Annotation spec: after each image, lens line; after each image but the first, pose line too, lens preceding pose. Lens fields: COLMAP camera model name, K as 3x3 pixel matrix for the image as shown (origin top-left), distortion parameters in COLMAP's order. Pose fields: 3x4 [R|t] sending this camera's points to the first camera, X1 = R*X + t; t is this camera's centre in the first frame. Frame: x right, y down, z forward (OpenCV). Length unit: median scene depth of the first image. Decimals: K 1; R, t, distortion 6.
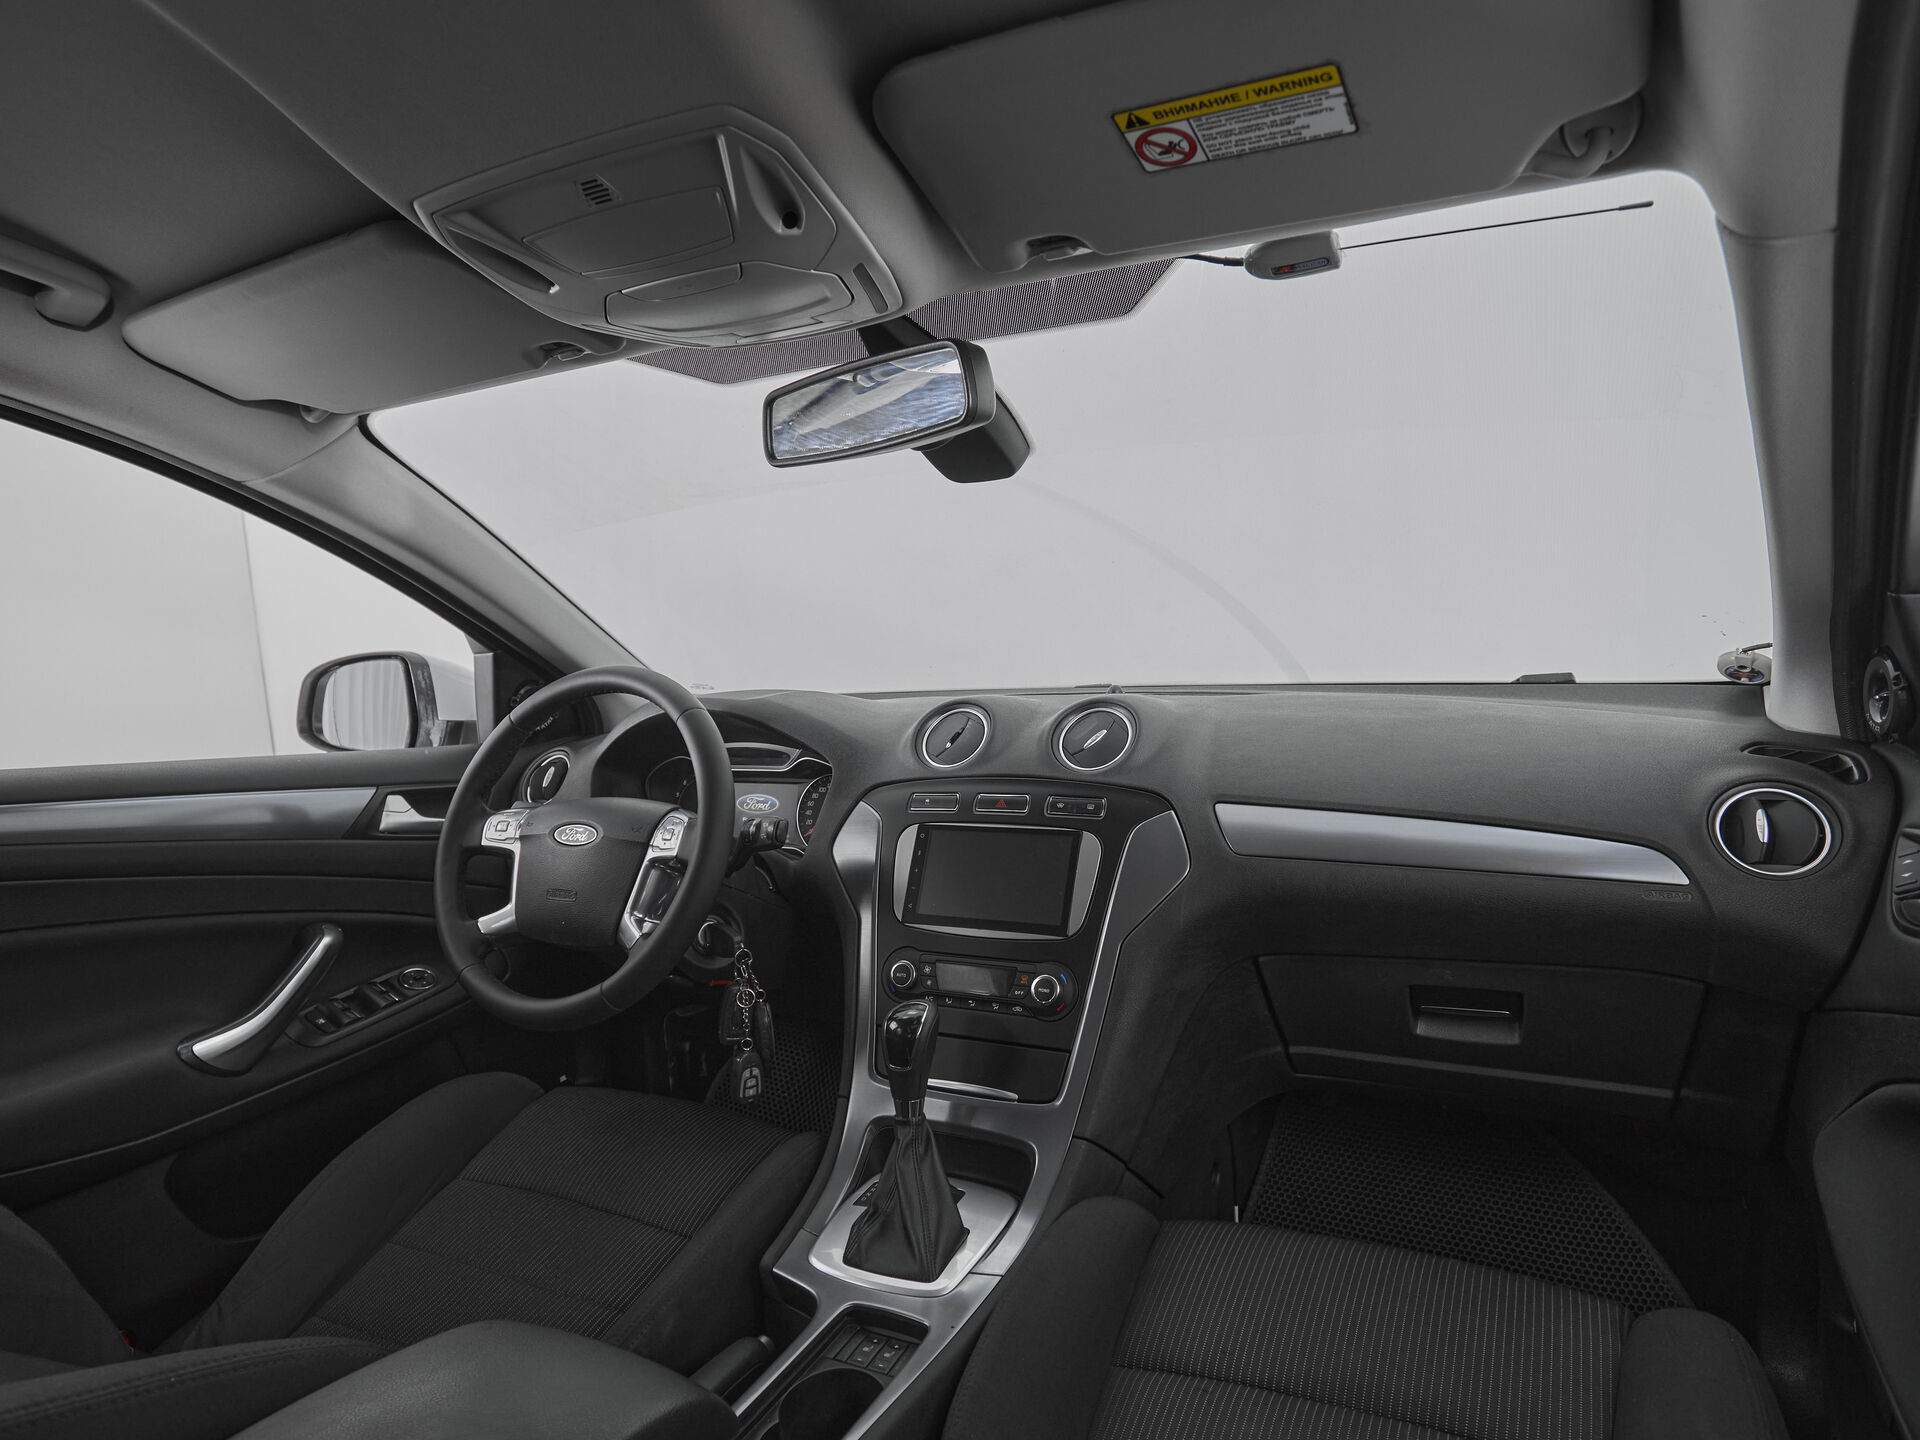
lens RADIAL K [[1123.7, 0, 969.6], [0, 1123.7, 800.2], [0, 0, 1]] dist [-0.001532, -0.000661]
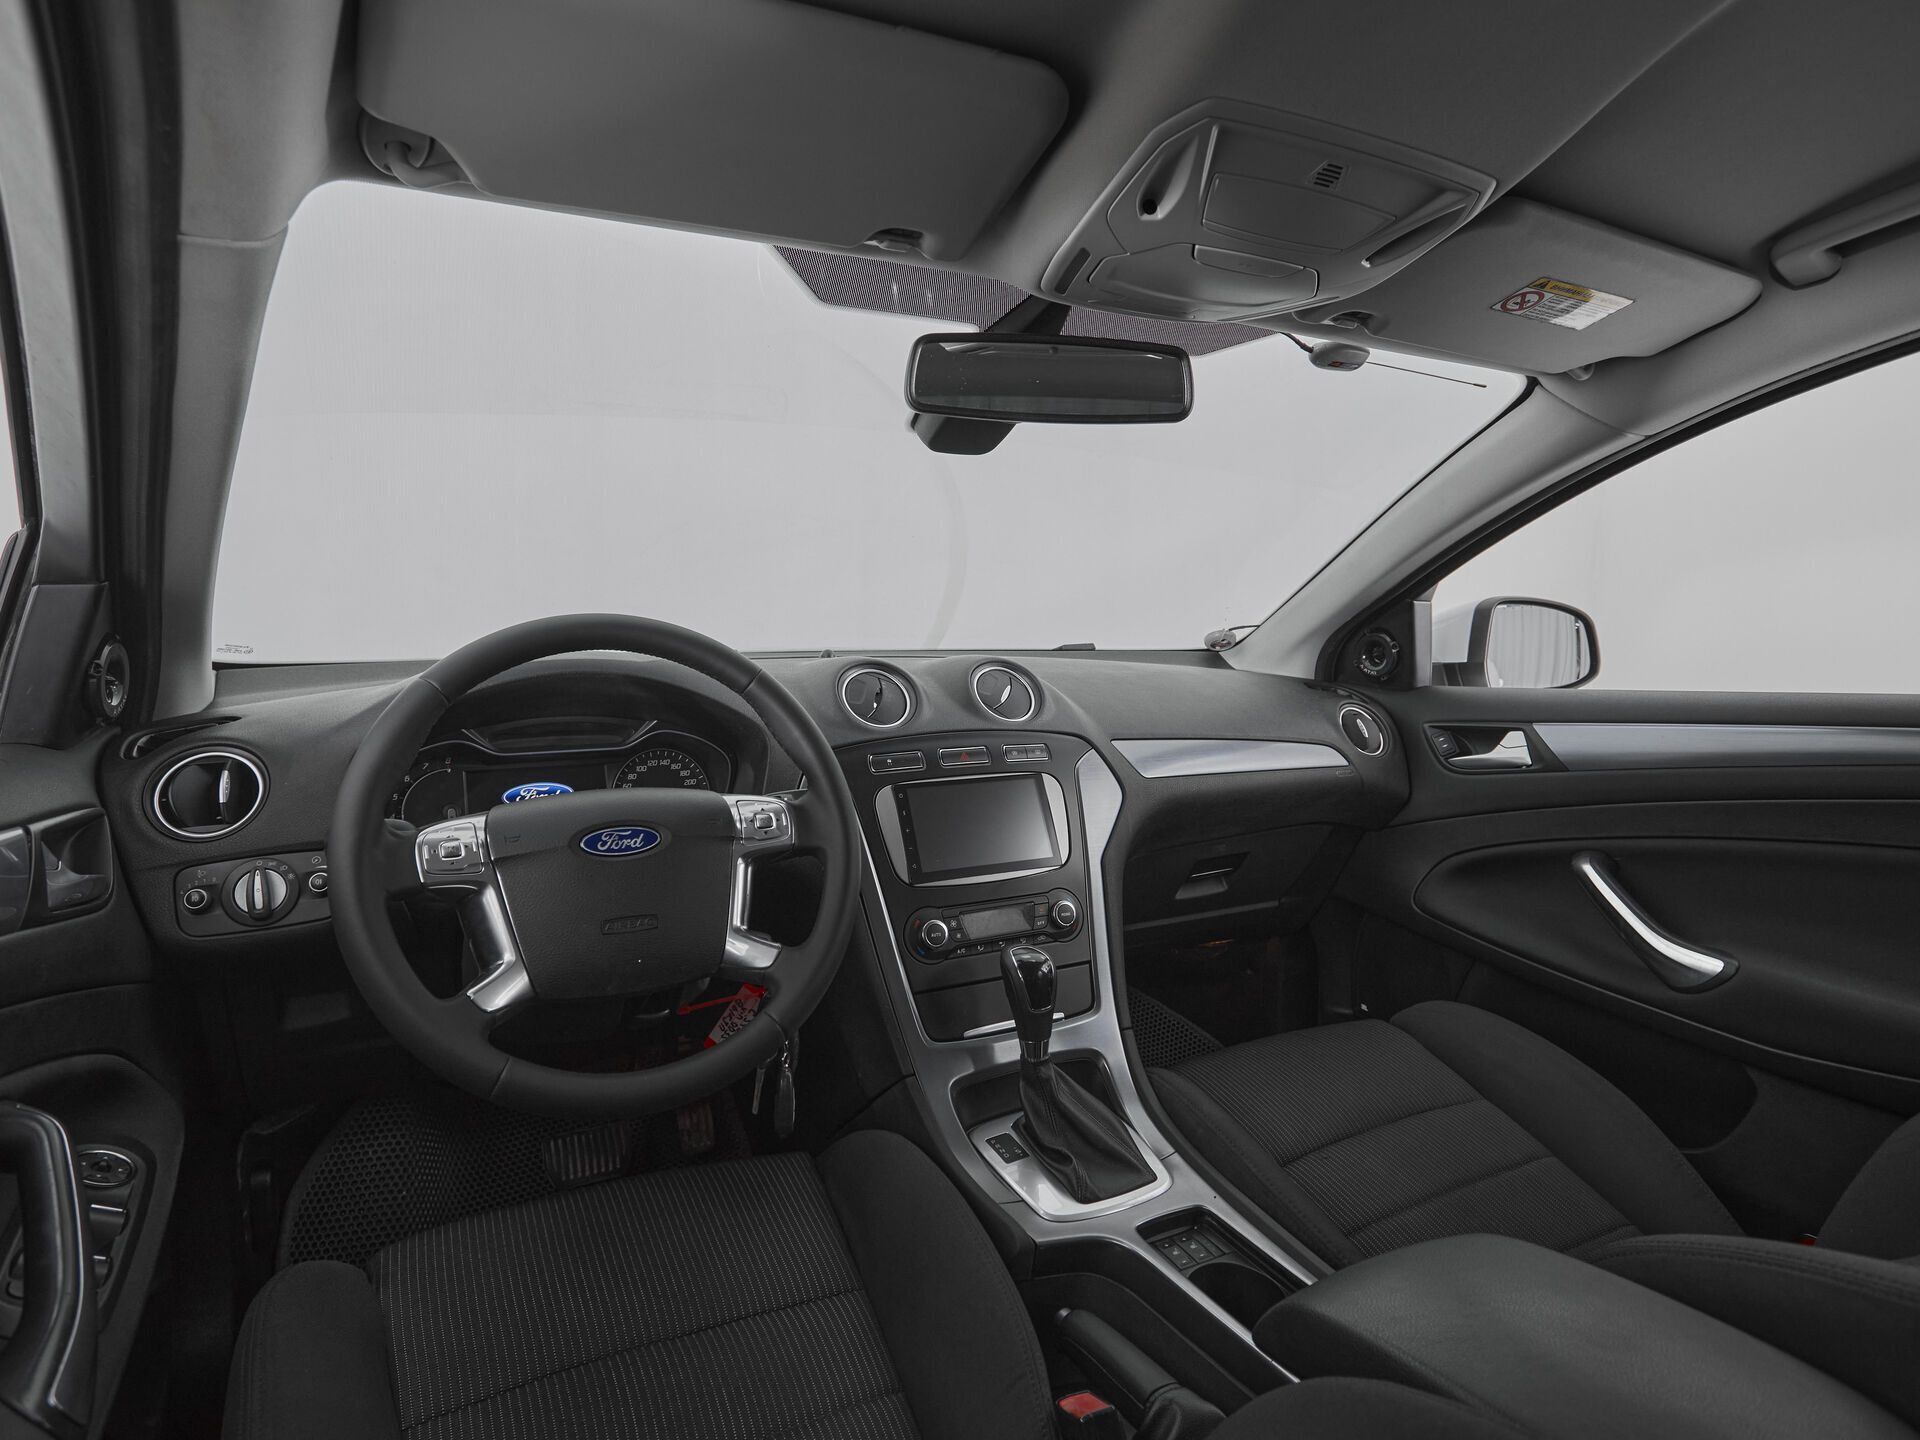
lens RADIAL K [[1076.3, 0, 944.5], [0, 1076.3, 722.9], [0, 0, 1]] dist [-0.004078, -0.000402]
pose [[0.586242, -0.045420, 0.808862, -0.822996], [0.083912, 0.996461, -0.004863, -0.025819], [-0.805778, 0.070725, 0.587979, 0.426331]]
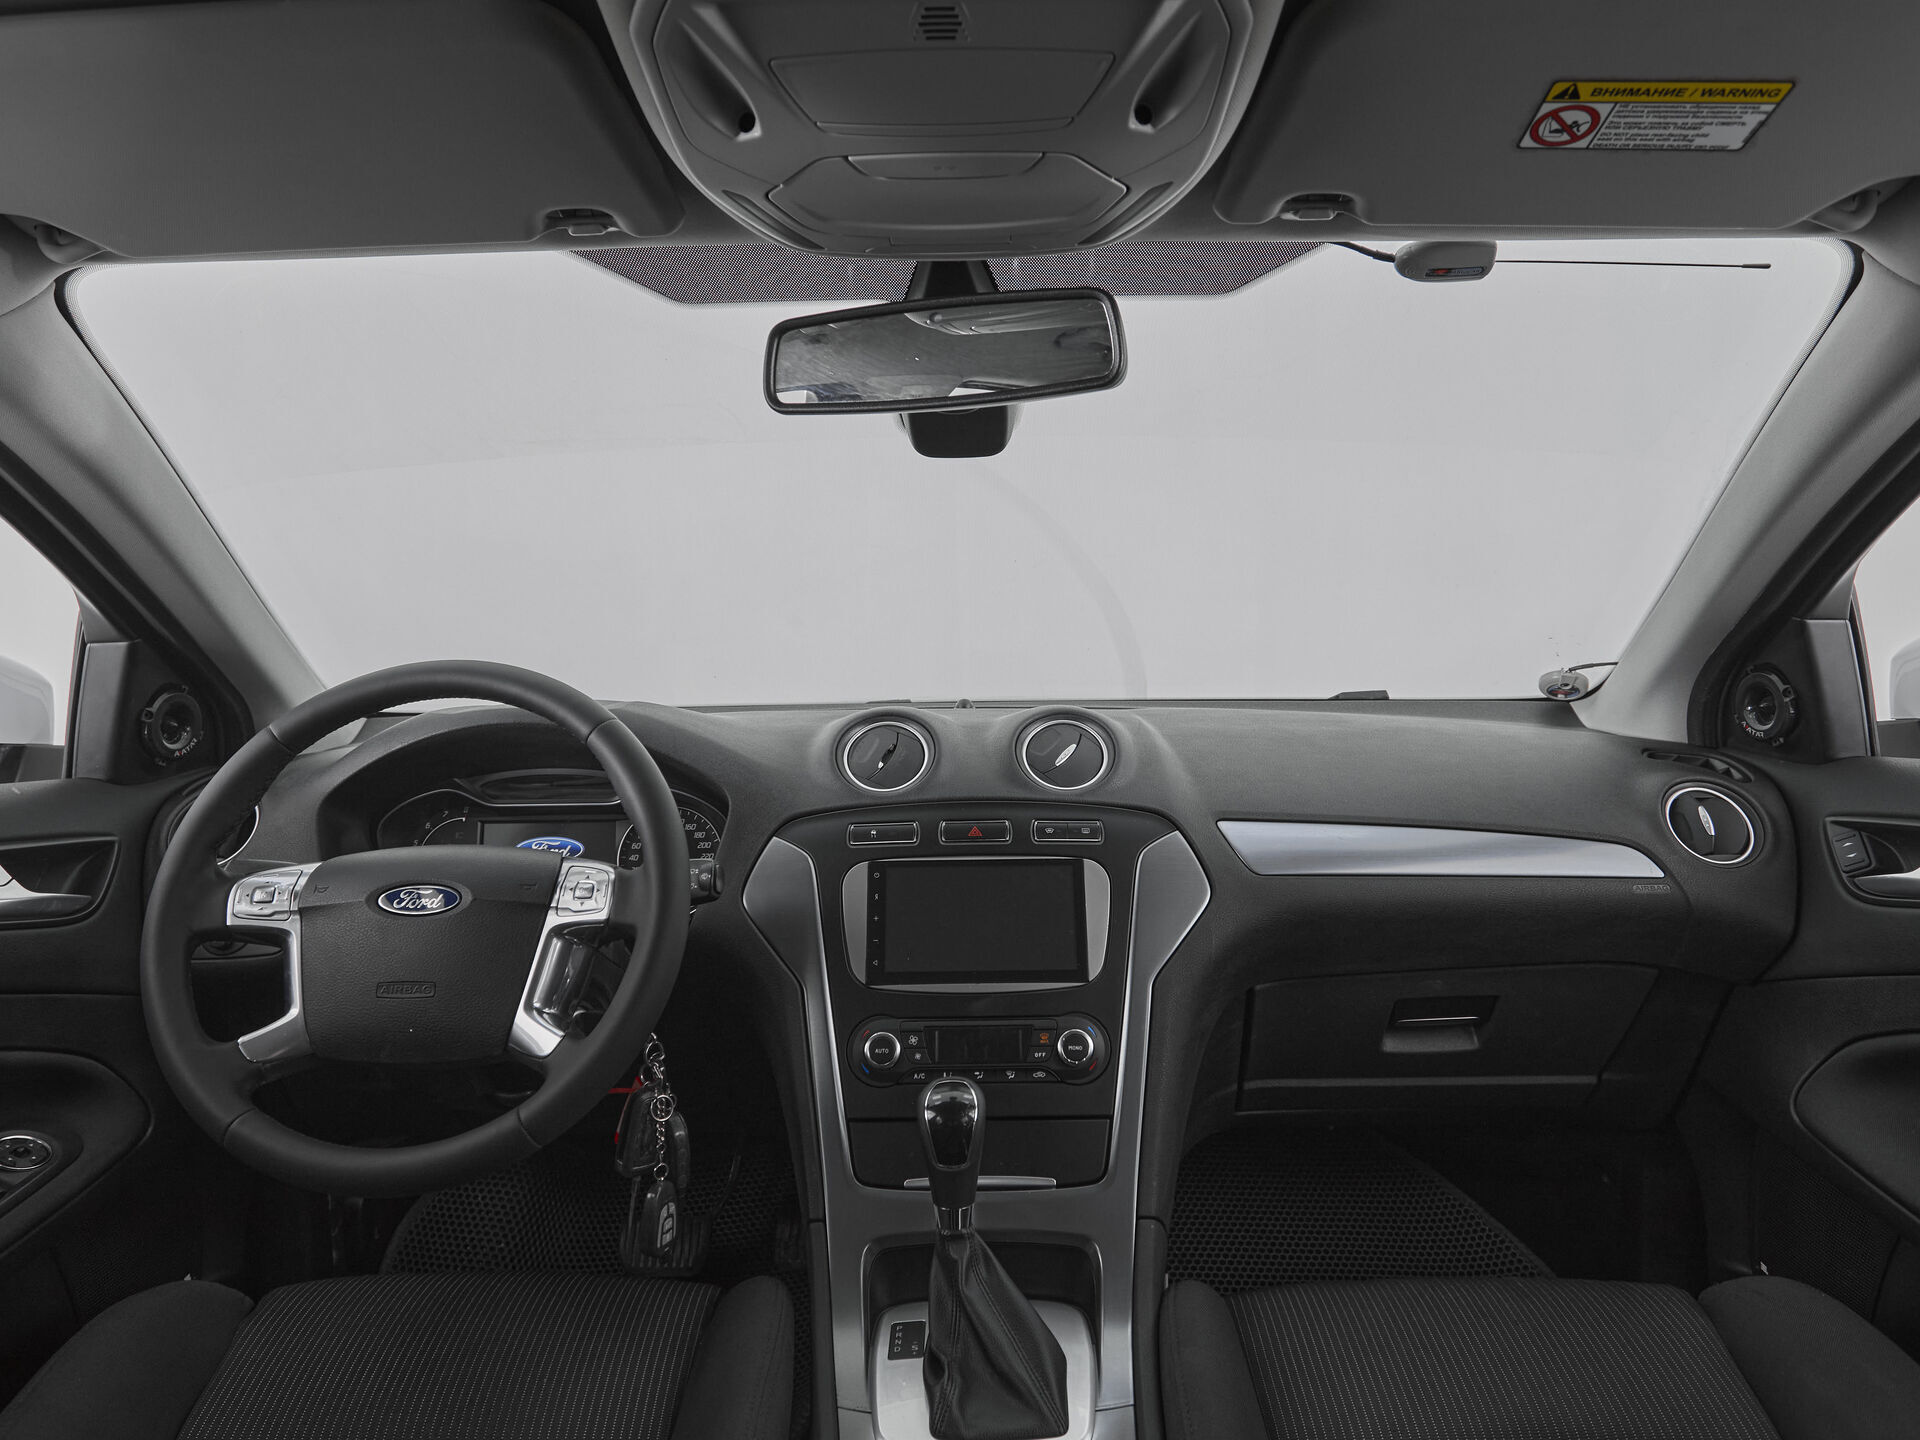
lens RADIAL K [[1228.1, 0, 960.0], [0, 1228.1, 720.0], [0, 0, 1]] dist [-0.000529, -0.003875]
pose [[0.899168, 0.002908, 0.437594, -0.397072], [0.040319, 0.995174, -0.089460, 0.001759], [-0.435742, 0.098083, 0.894712, 0.172696]]
